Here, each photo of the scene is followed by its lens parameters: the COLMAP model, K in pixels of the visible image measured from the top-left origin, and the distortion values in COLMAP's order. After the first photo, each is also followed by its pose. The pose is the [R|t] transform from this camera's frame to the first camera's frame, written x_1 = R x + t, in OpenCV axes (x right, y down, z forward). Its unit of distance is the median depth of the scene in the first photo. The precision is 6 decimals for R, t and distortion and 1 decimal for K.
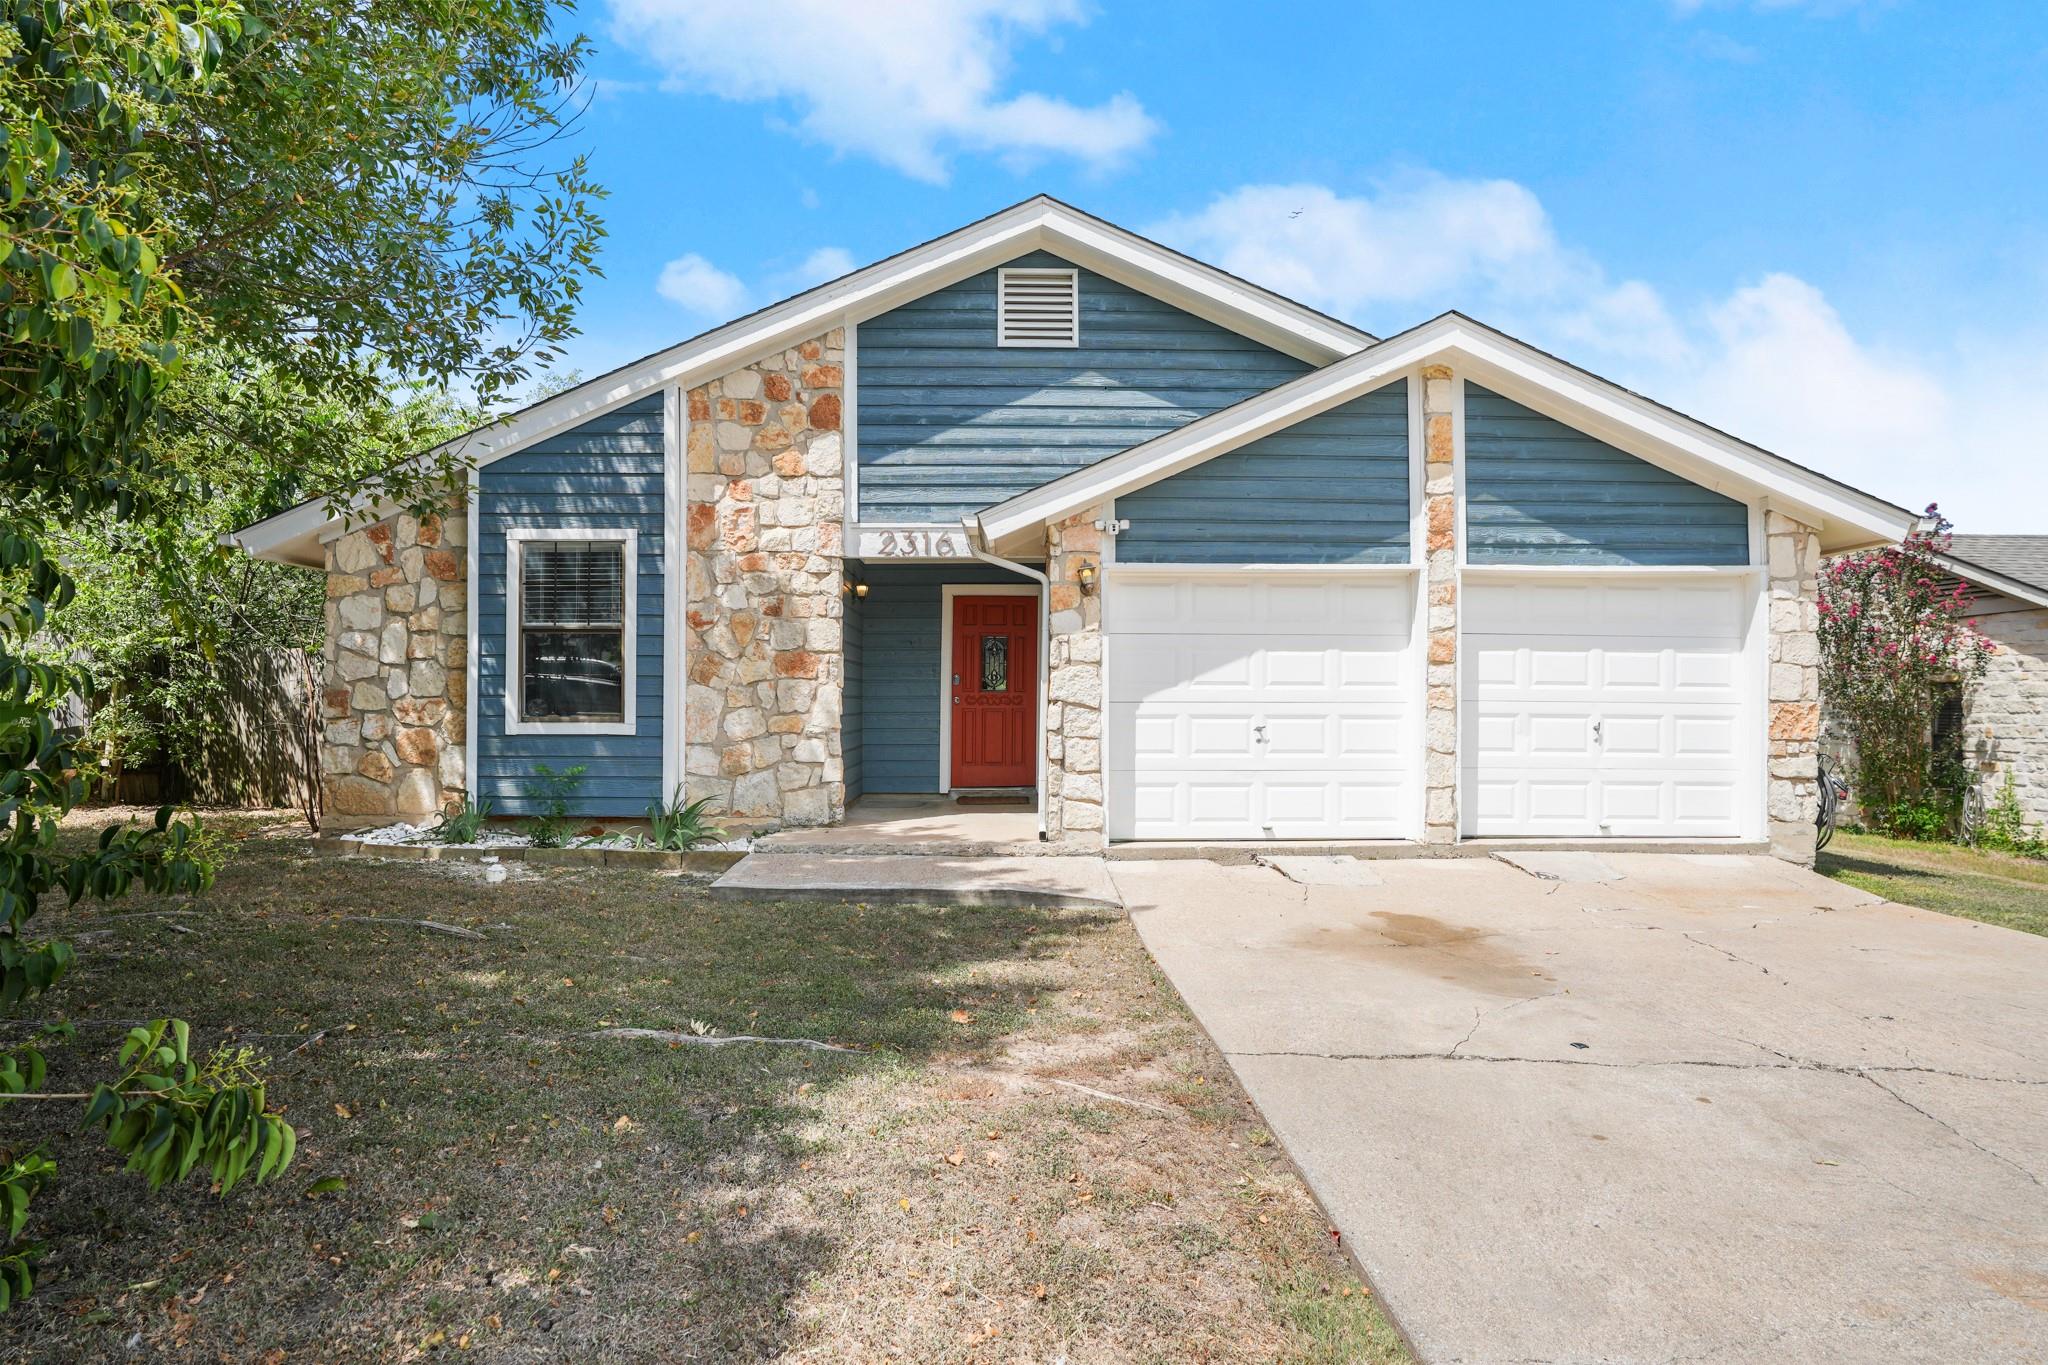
lens RADIAL K [[1045.6, 0, 1022.8], [0, 1045.6, 715.5], [0, 0, 1]] dist [0.007072, 0.001273]
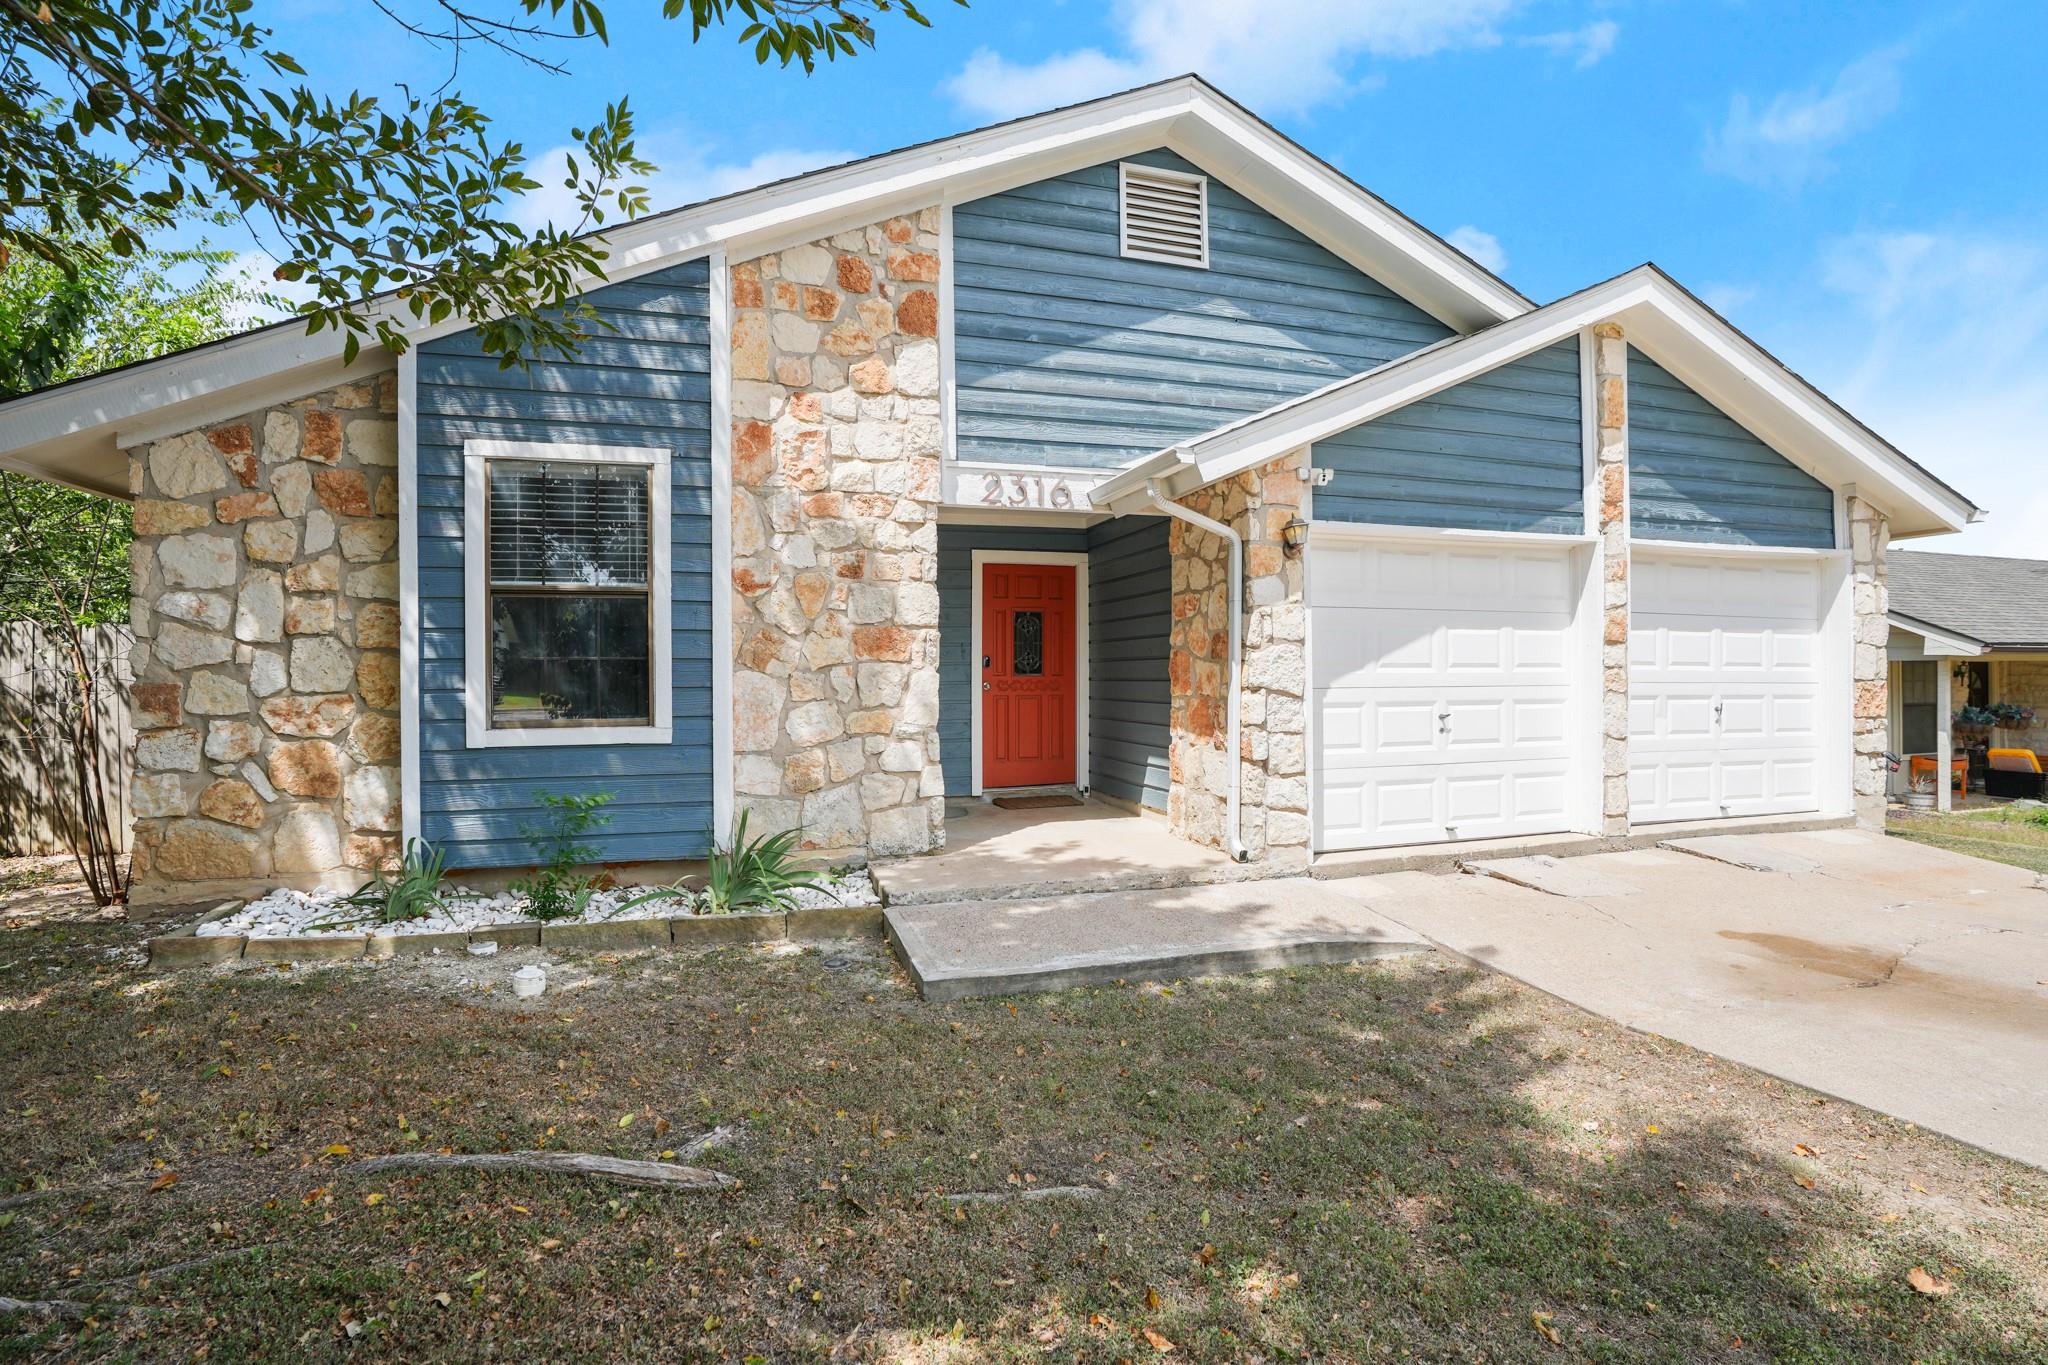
lens RADIAL K [[932.8, 0, 1023.8], [0, 932.8, 696.8], [0, 0, 1]] dist [-0.019630, 0.001056]
pose [[0.958871, -0.014582, 0.283469, -0.319234], [0.013470, 0.999892, 0.005872, -0.012925], [-0.283524, -0.001812, 0.958963, 0.334686]]
